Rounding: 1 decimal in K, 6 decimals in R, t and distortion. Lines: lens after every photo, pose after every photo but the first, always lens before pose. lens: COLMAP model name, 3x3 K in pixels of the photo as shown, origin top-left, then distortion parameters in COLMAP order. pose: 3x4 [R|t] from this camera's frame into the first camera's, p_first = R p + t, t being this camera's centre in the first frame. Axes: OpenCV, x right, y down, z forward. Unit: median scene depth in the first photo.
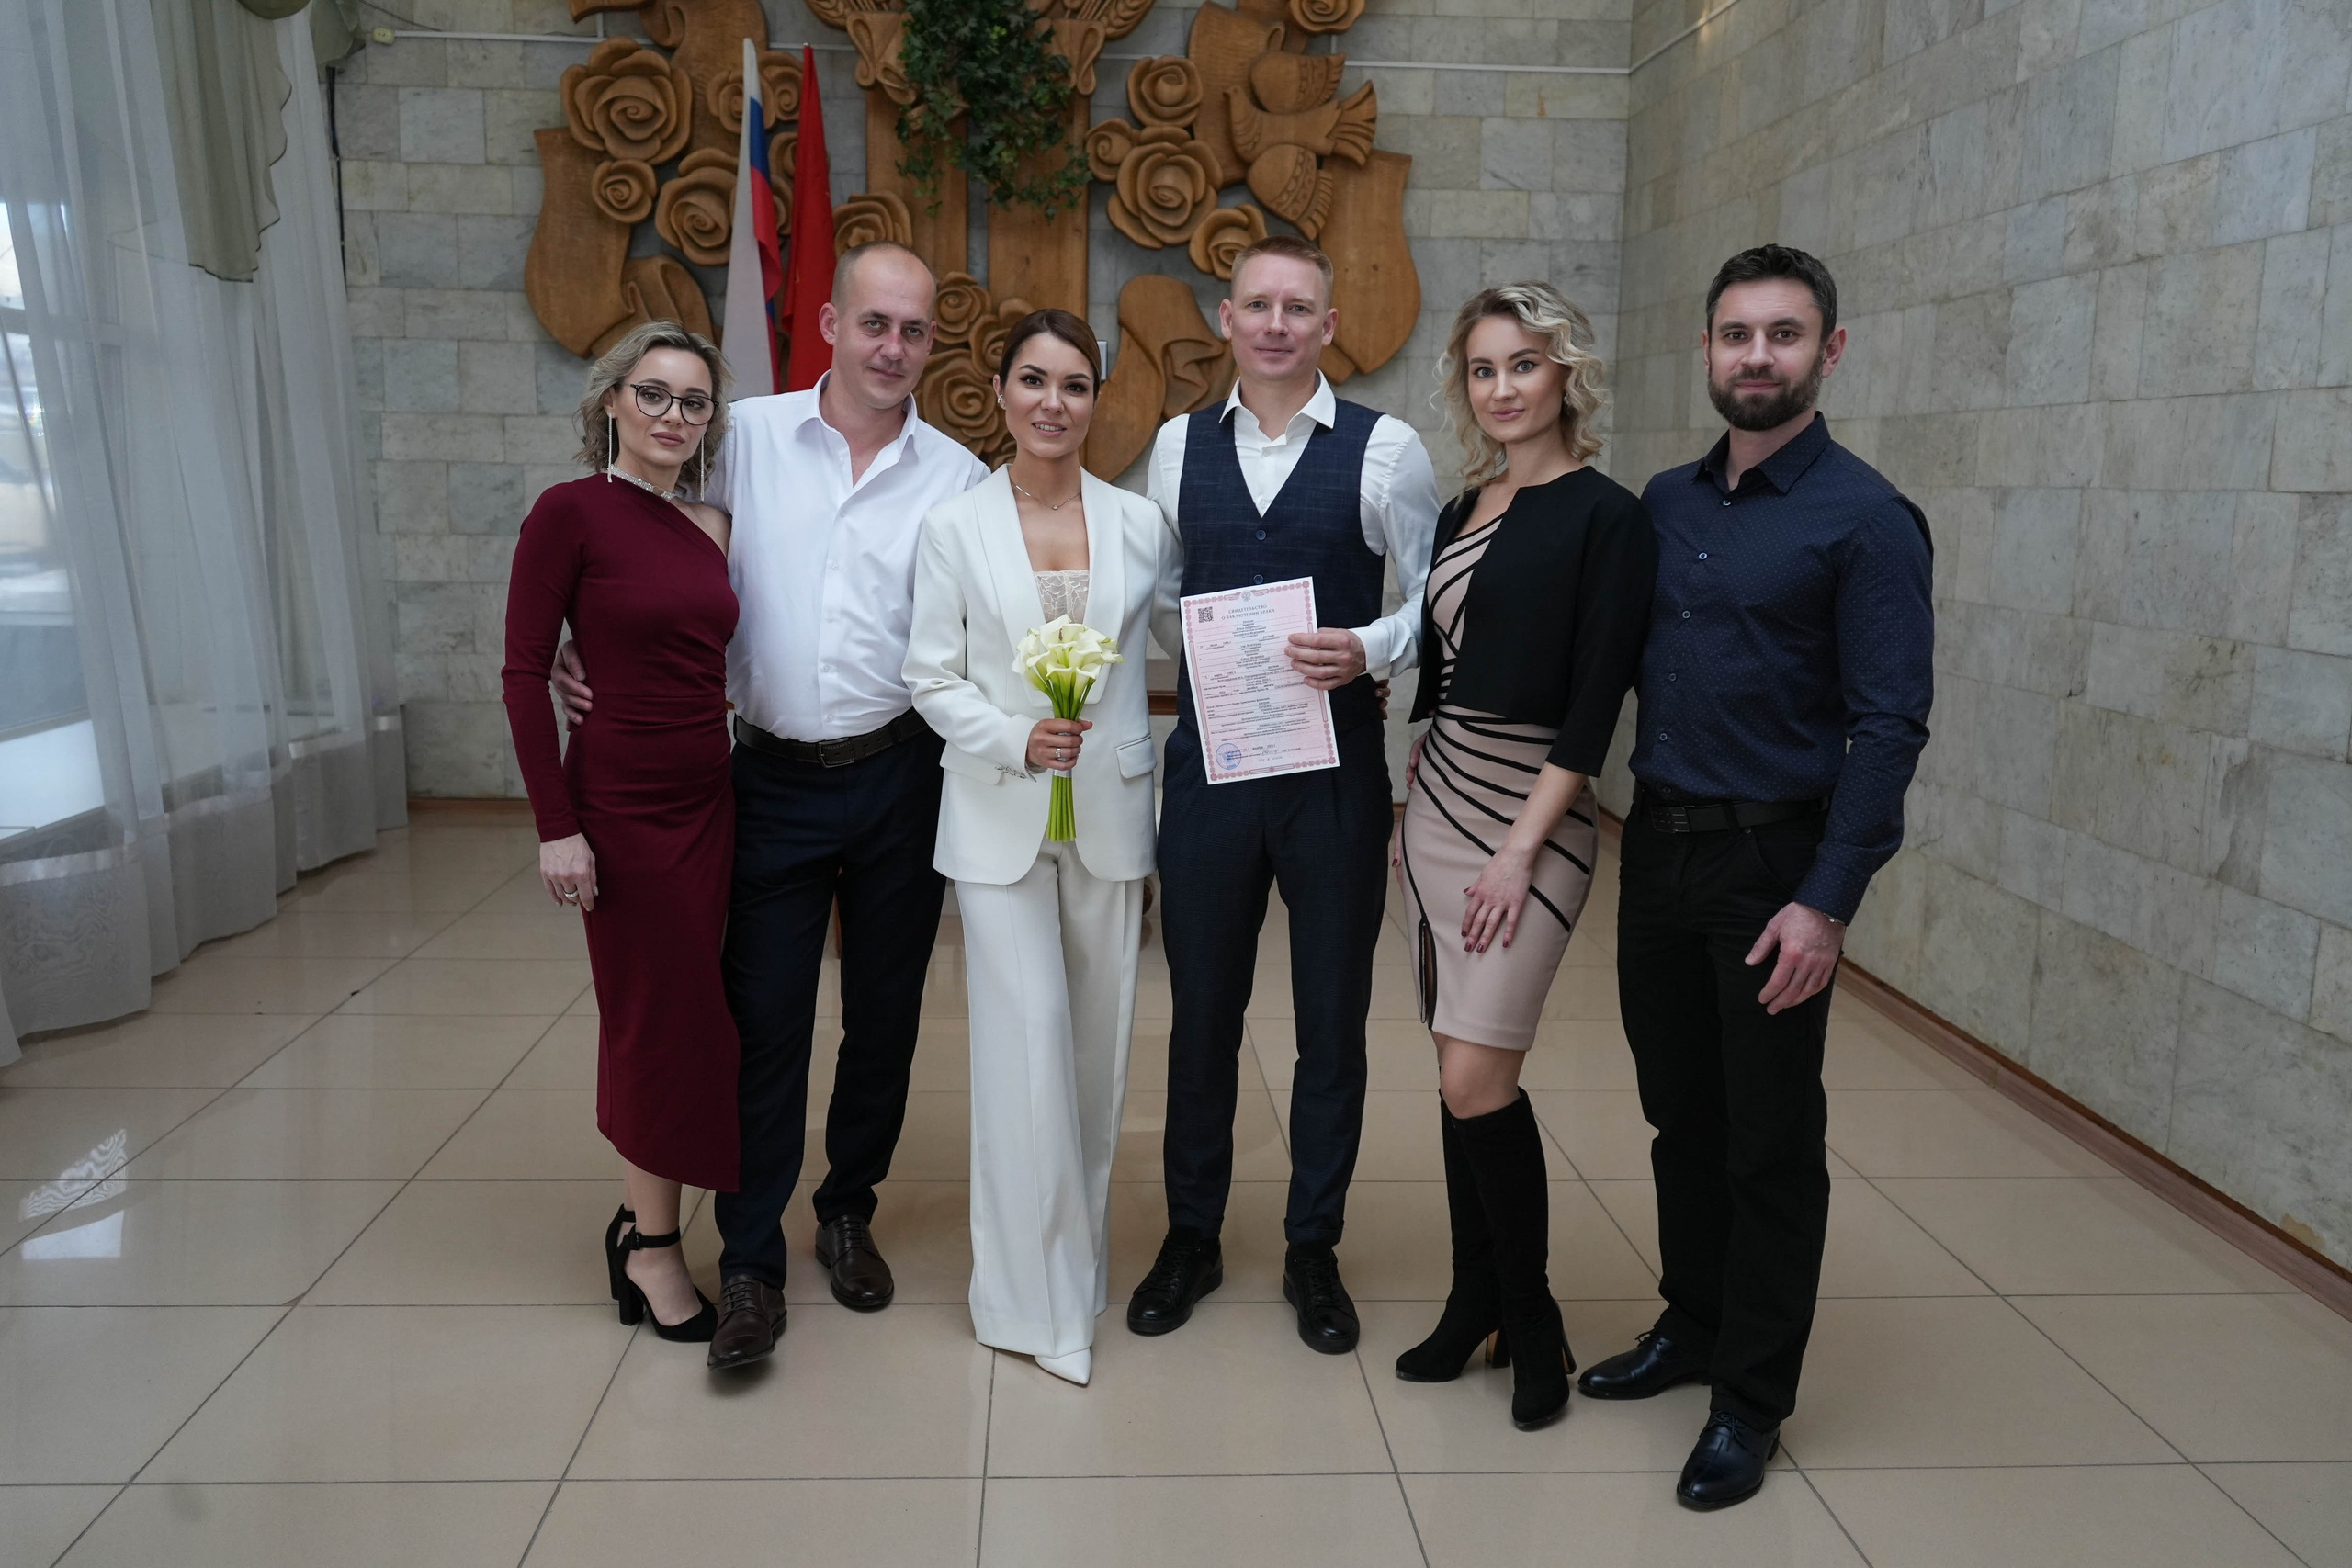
lens RADIAL K [[1916.2, 0, 1176.0], [0, 1916.2, 784.0], [0, 0, 1]] dist [-0.006851, 0.001308]
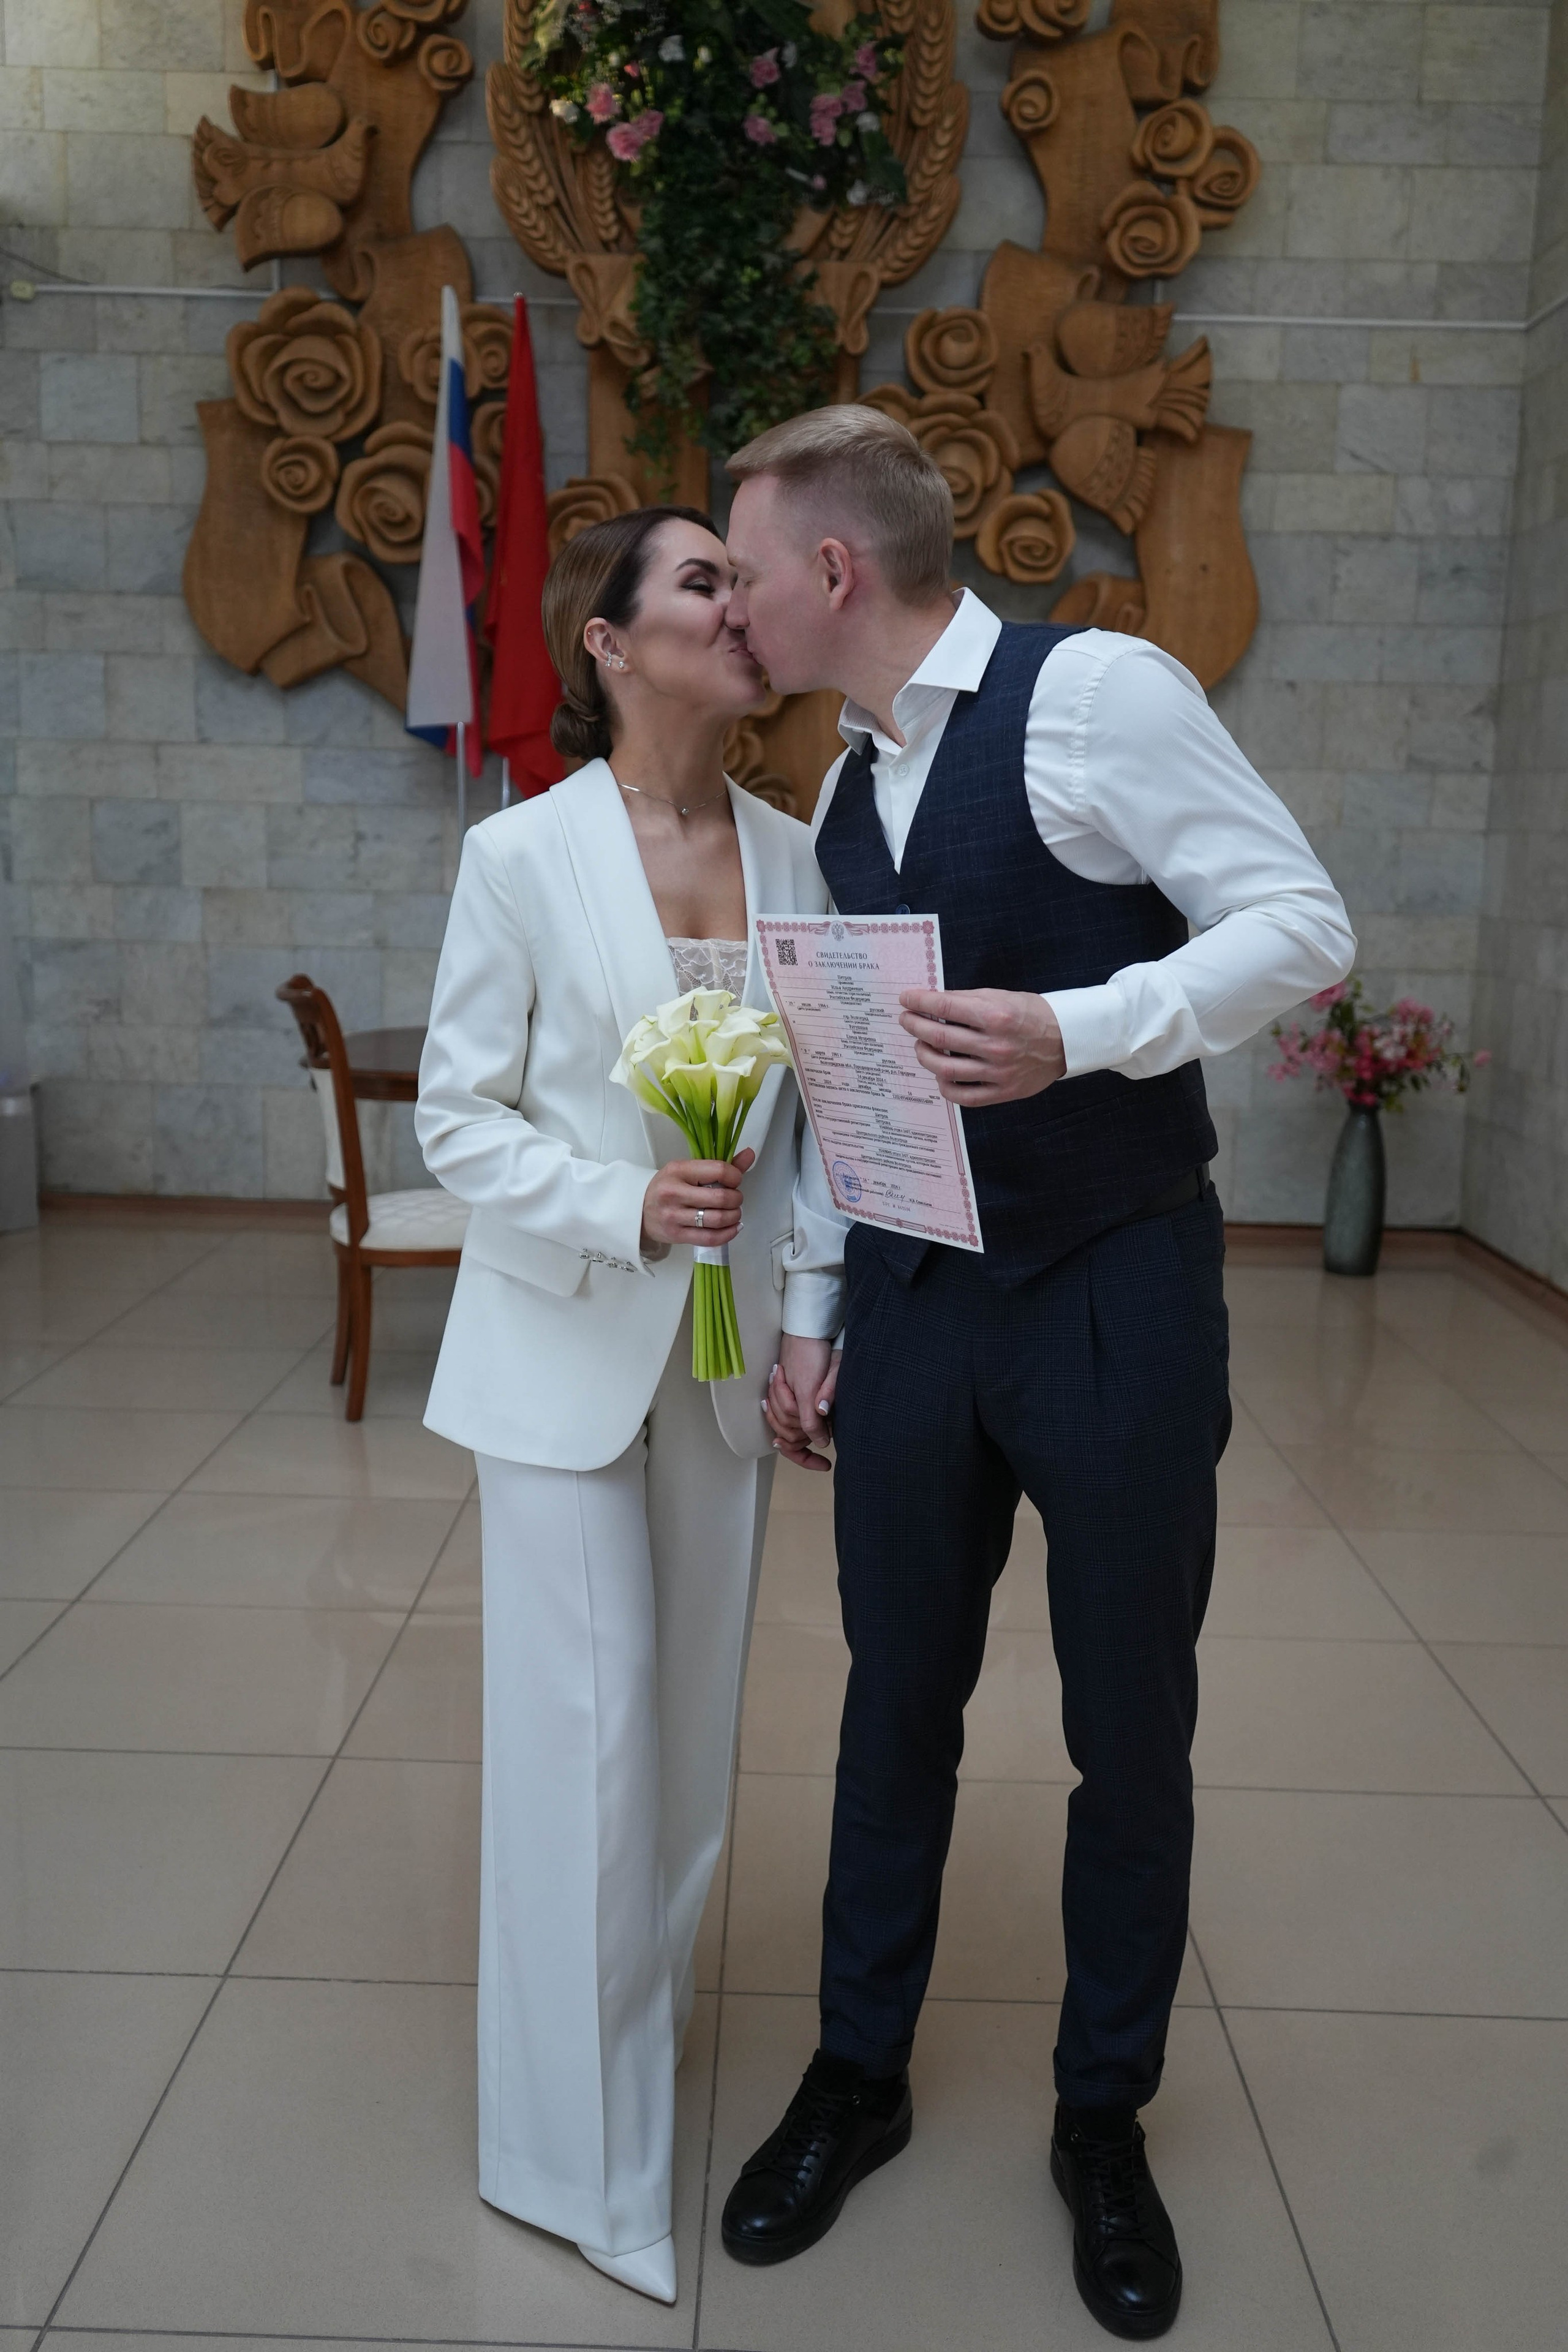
lens RADIAL K [[2045.9, 0, 790.1], [0, 2045.9, 1174.2], [0, 0, 1]] dist [-0.001516, 0.000598]
pose [[0.997751, 0.018889, -0.064319, -0.011671], [-0.018573, 0.999812, 0.005504, -0.013352], [0.064411, -0.004297, 0.997914, 0.120664]]
